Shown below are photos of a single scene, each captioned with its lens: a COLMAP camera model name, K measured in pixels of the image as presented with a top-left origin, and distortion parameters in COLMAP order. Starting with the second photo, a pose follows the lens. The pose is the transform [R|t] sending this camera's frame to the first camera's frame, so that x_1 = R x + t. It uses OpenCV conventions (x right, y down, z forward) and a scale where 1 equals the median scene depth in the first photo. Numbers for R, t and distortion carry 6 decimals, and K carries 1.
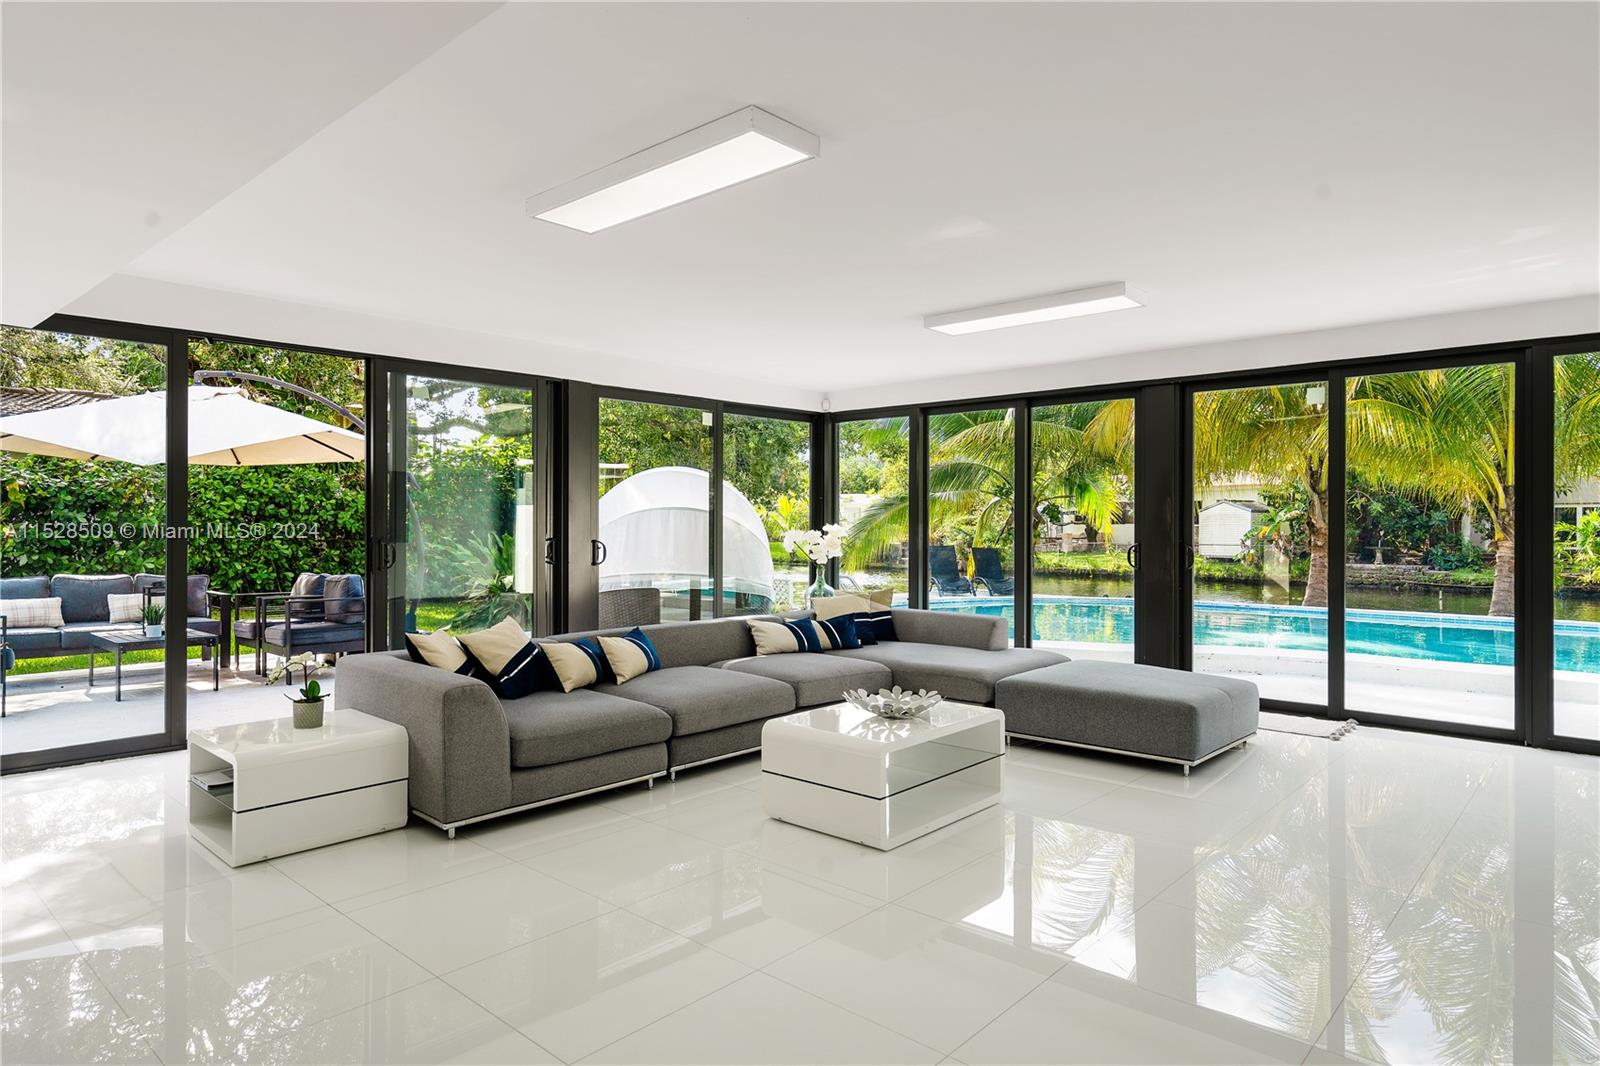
lens RADIAL K [[932.2, 0, 807.4], [0, 932.2, 528.5], [0, 0, 1]] dist [-0.002753, 0.000424]
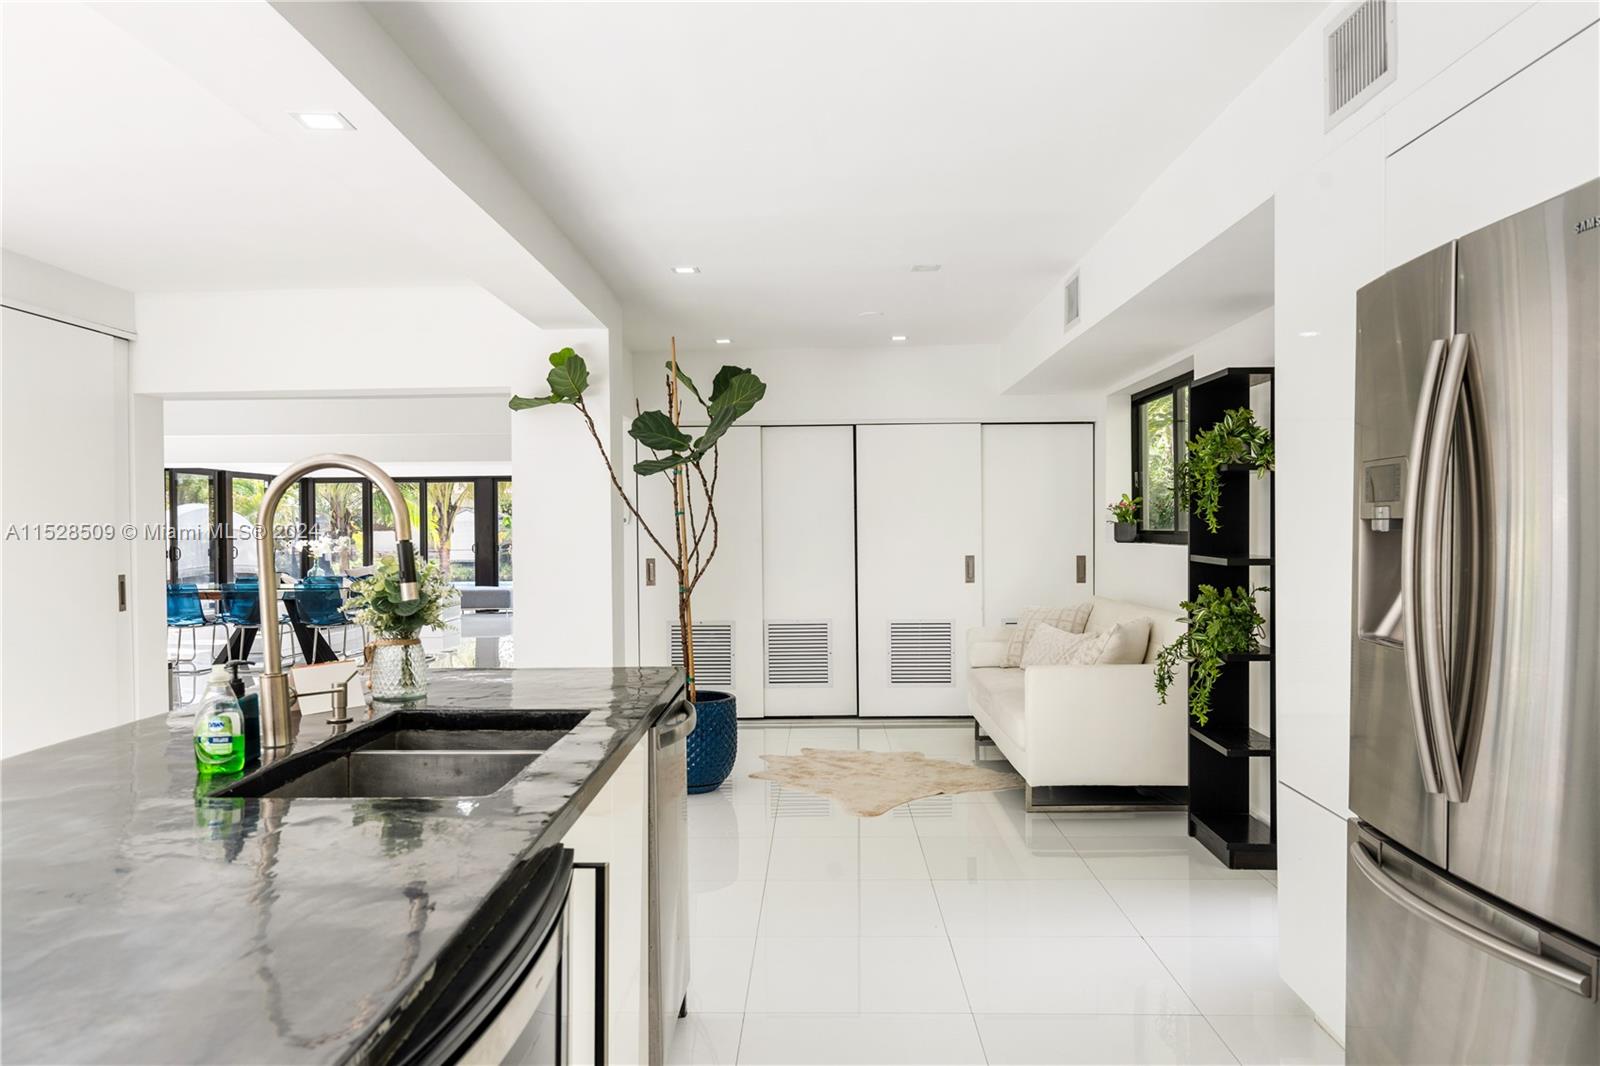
lens RADIAL K [[1249.3, 0, 800.0], [0, 1249.3, 533.0], [0, 0, 1]] dist [-0.004525, -0.001292]
pose [[0.760220, -0.015197, 0.649488, -1.111285], [0.017295, 0.999845, 0.003151, -0.004982], [-0.649436, 0.008838, 0.760365, -2.008944]]
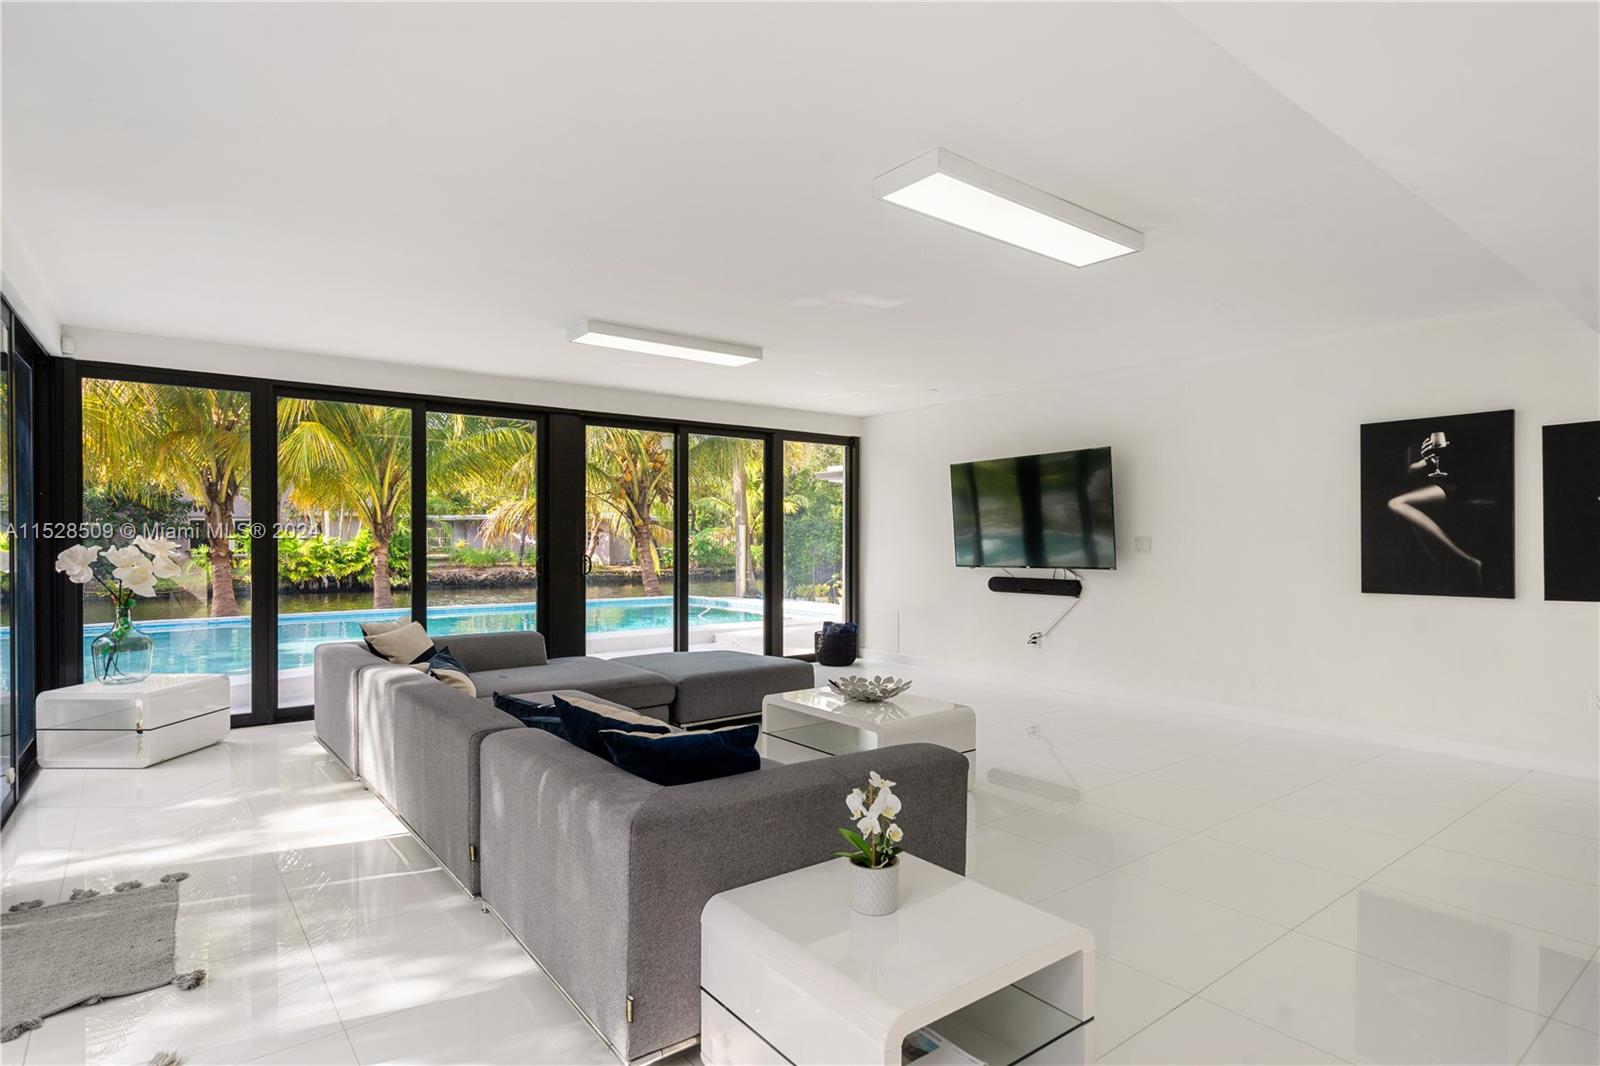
lens RADIAL K [[846.4, 0, 800.0], [0, 846.4, 533.0], [0, 0, 1]] dist [0.001422, 0.000028]
pose [[0.183912, 0.004353, 0.982933, -0.594699], [0.000784, 0.999989, -0.004575, -0.003663], [-0.982942, 0.001612, 0.183907, 0.533994]]
